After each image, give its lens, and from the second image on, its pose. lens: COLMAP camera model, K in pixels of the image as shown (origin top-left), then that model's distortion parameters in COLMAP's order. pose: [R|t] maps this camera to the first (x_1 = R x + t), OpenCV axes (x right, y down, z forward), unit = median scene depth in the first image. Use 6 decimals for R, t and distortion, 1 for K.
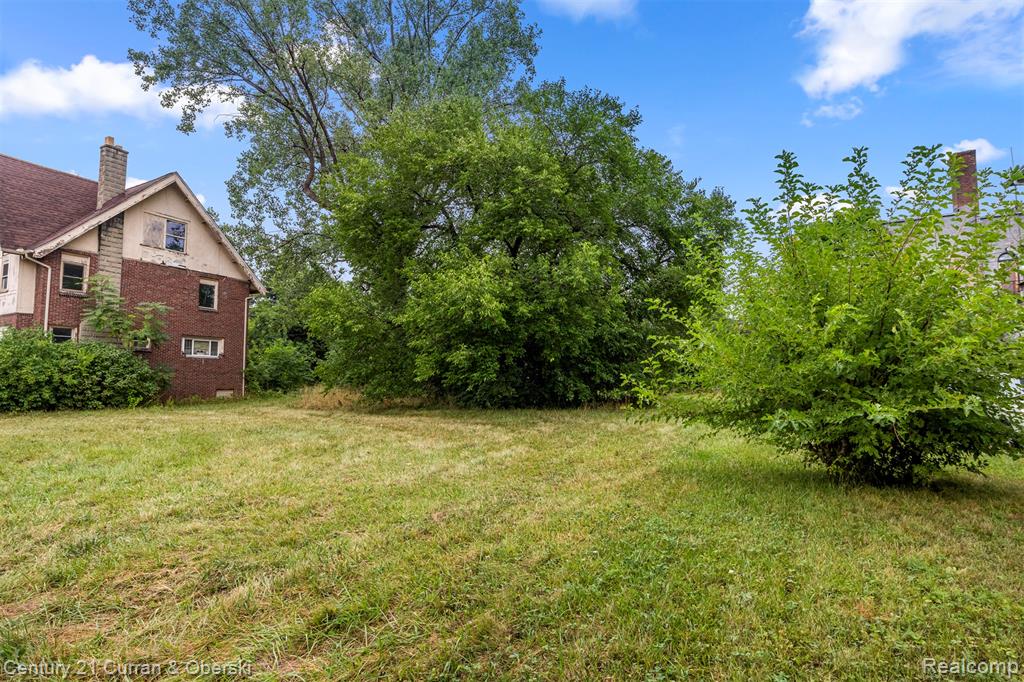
lens RADIAL K [[506.1, 0, 512.0], [0, 506.1, 331.4], [0, 0, 1]] dist [0.004026, 0.001048]
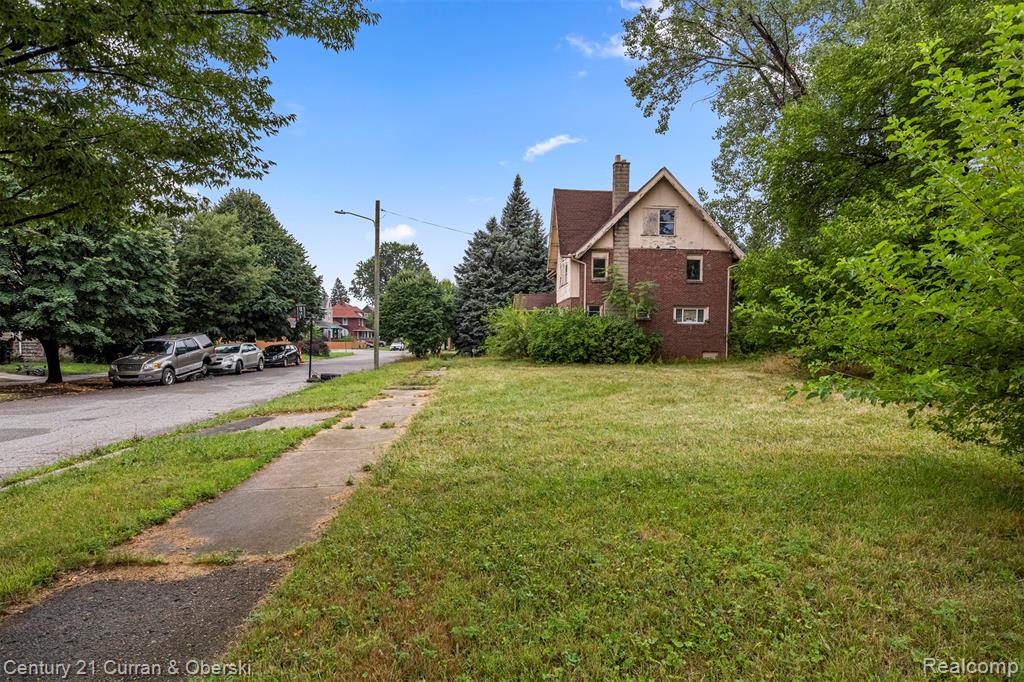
lens RADIAL K [[506.1, 0, 512.4], [0, 506.1, 345.6], [0, 0, 1]] dist [0.004026, 0.001048]
pose [[0.569832, 0.009940, -0.821701, 0.119355], [0.072021, 0.995475, 0.061987, -0.000098], [0.818599, -0.094502, 0.566537, 0.006605]]
